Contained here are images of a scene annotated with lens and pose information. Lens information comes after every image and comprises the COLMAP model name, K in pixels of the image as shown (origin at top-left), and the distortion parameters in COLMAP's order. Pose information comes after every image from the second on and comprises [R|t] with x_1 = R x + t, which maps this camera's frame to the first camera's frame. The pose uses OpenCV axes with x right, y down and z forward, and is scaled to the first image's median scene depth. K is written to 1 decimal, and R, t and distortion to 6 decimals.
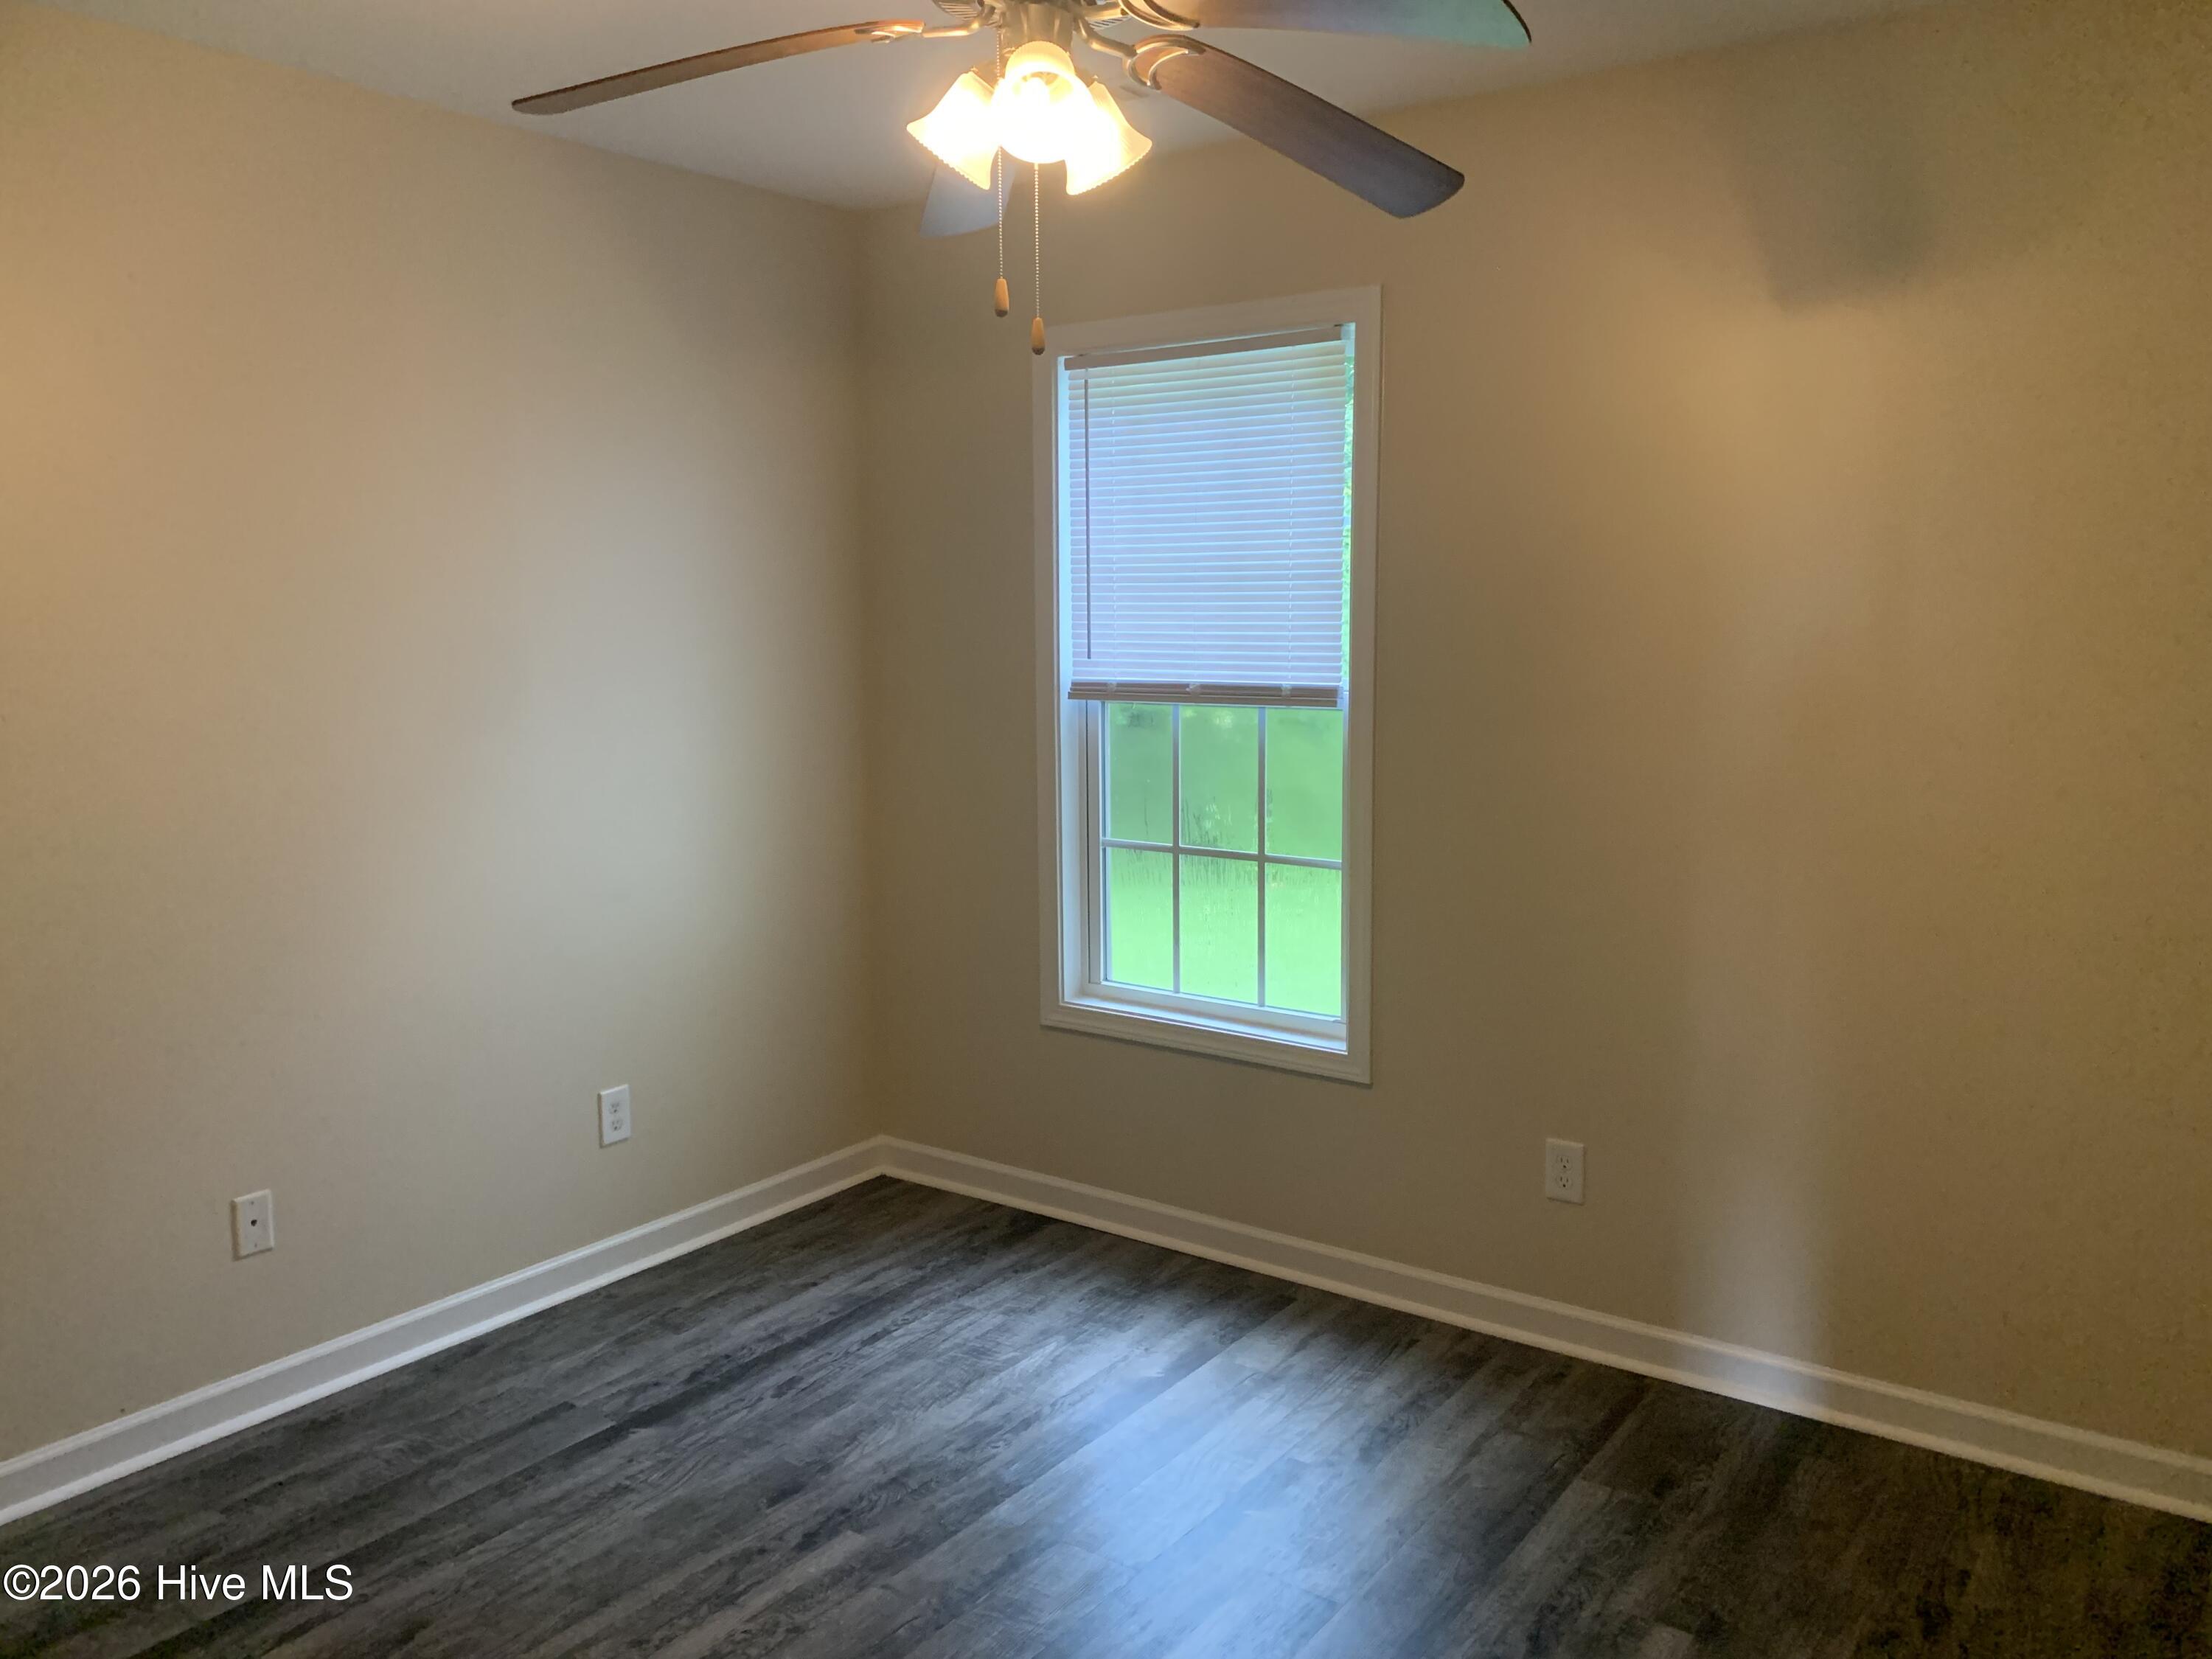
lens RADIAL K [[1685.0, 0, 1106.0], [0, 1685.0, 829.5], [0, 0, 1]] dist [-0.002011, -0.004799]
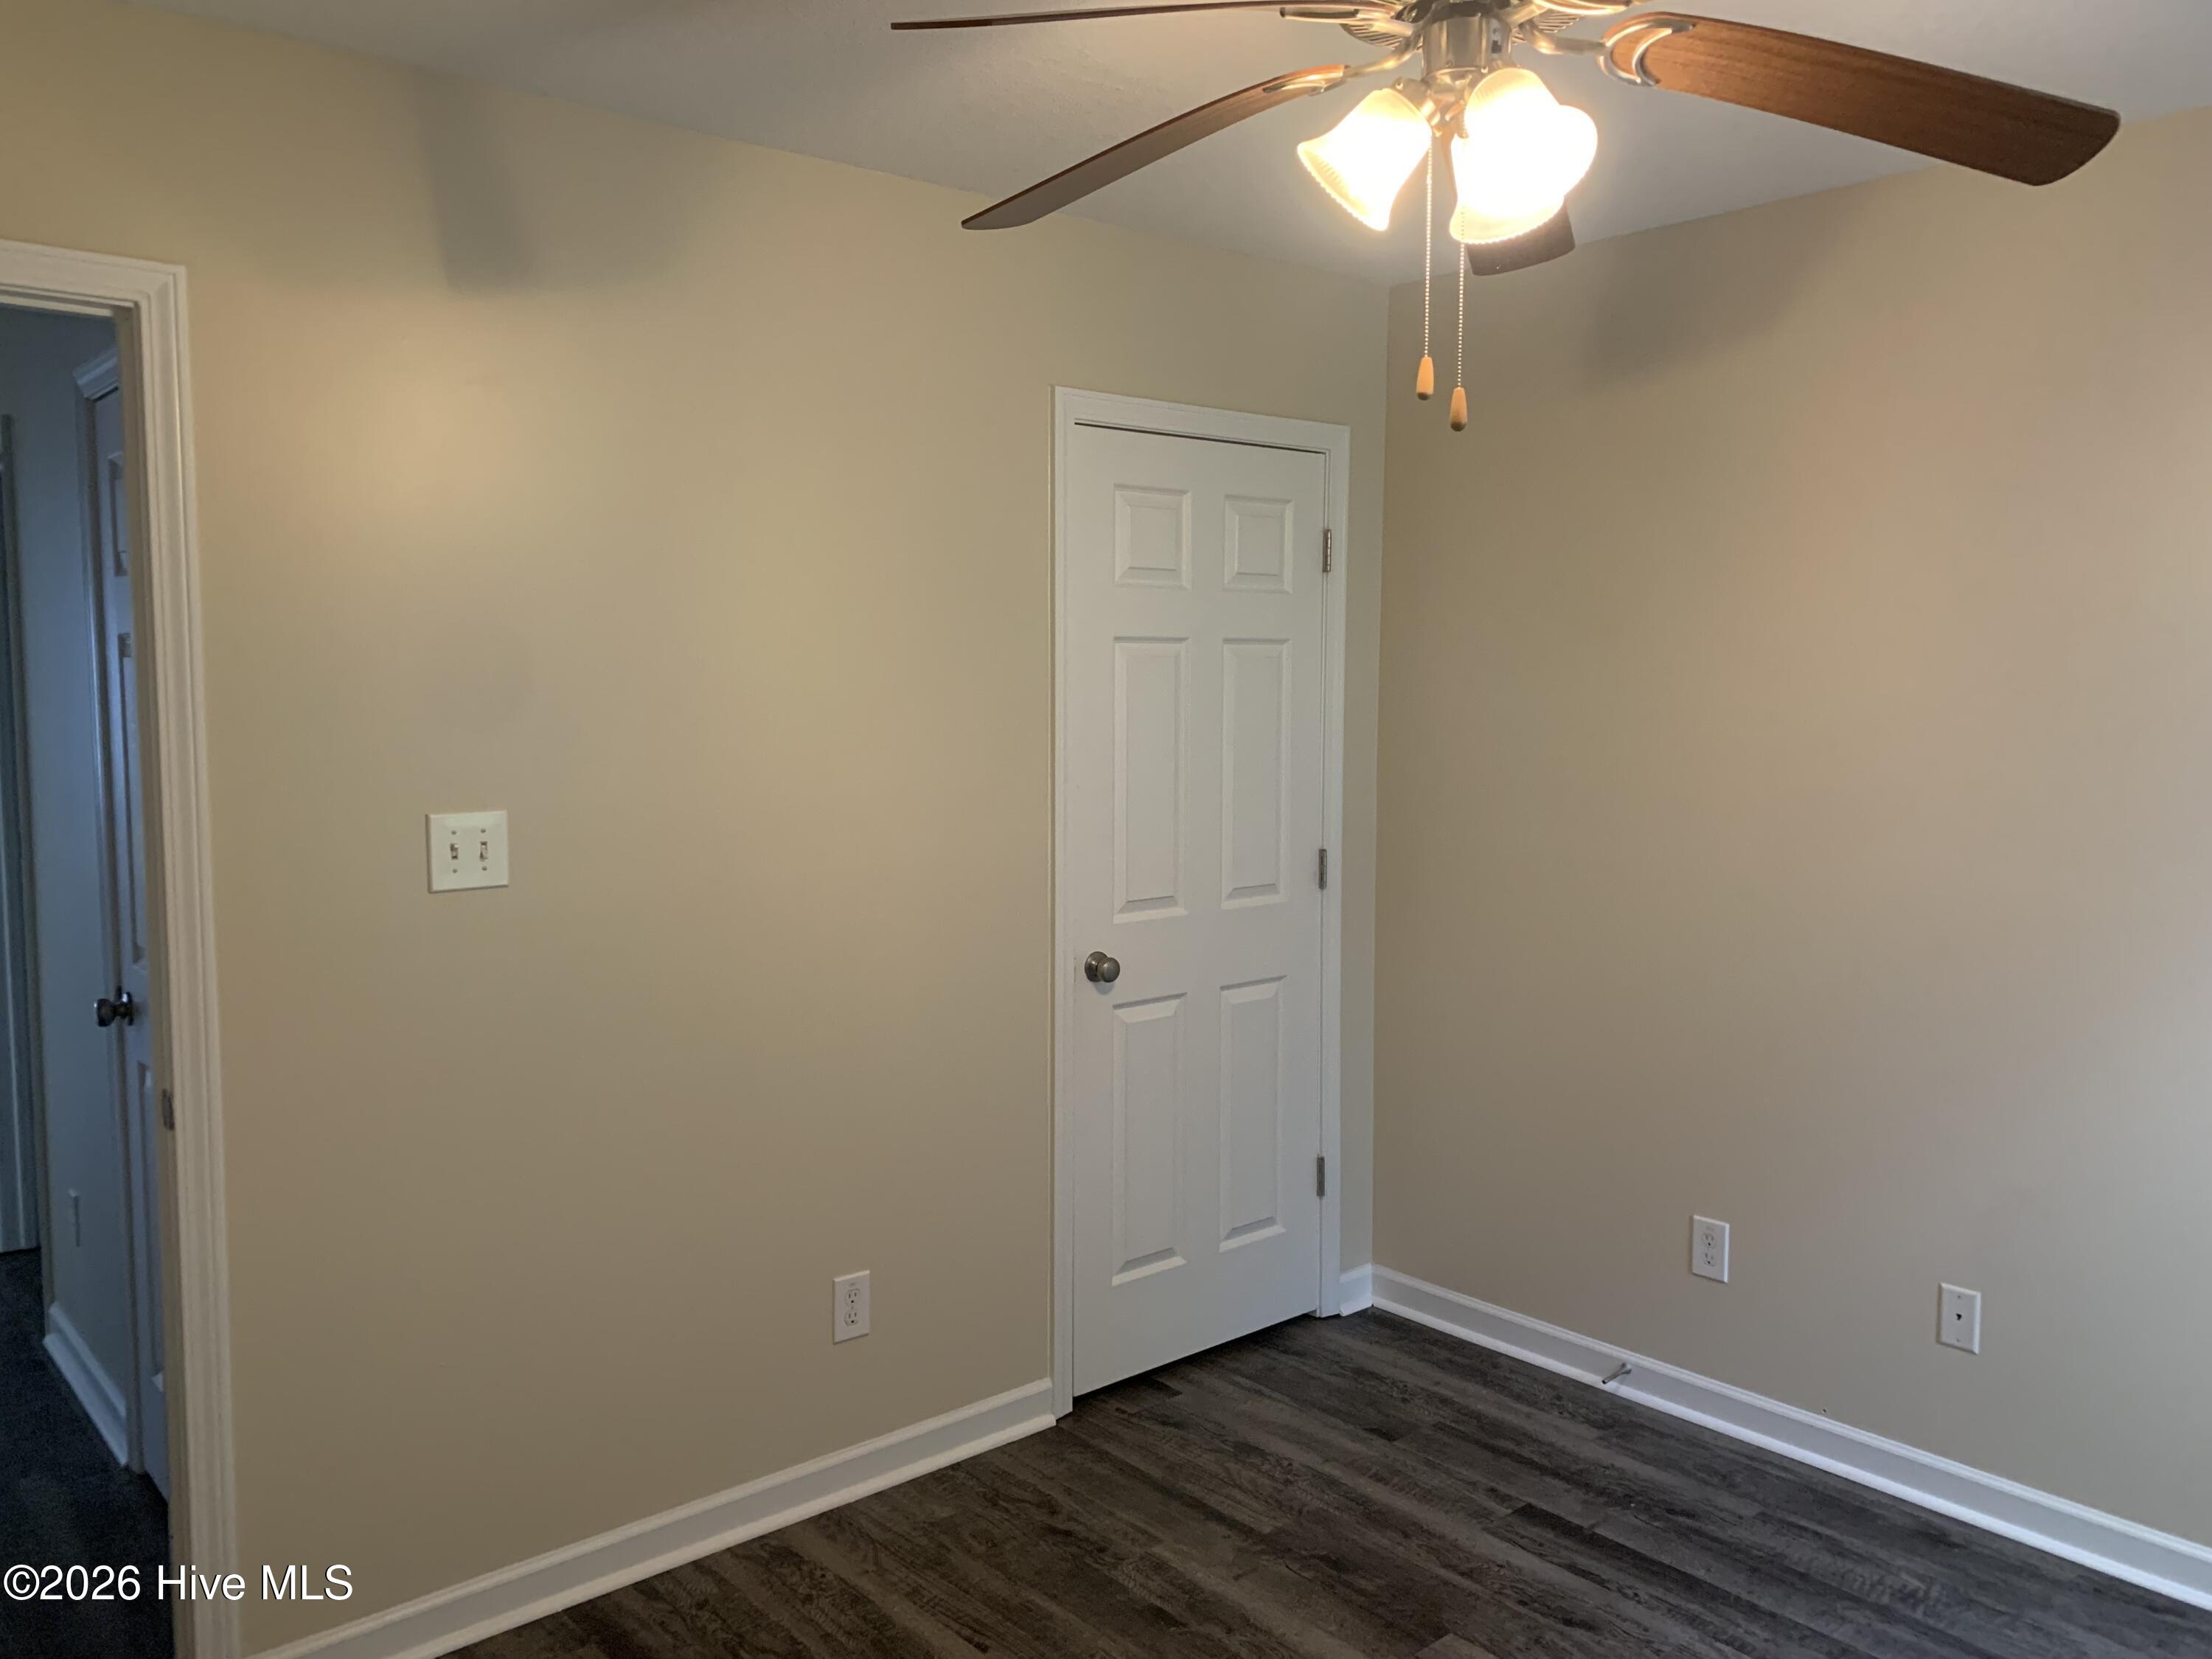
lens RADIAL K [[1685.0, 0, 1106.0], [0, 1685.0, 829.5], [0, 0, 1]] dist [-0.002011, -0.004799]
pose [[-0.230379, 0.102354, -0.967703, 0.593060], [-0.124364, 0.983201, 0.133601, -0.131822], [0.965121, 0.151126, -0.213780, 0.735507]]
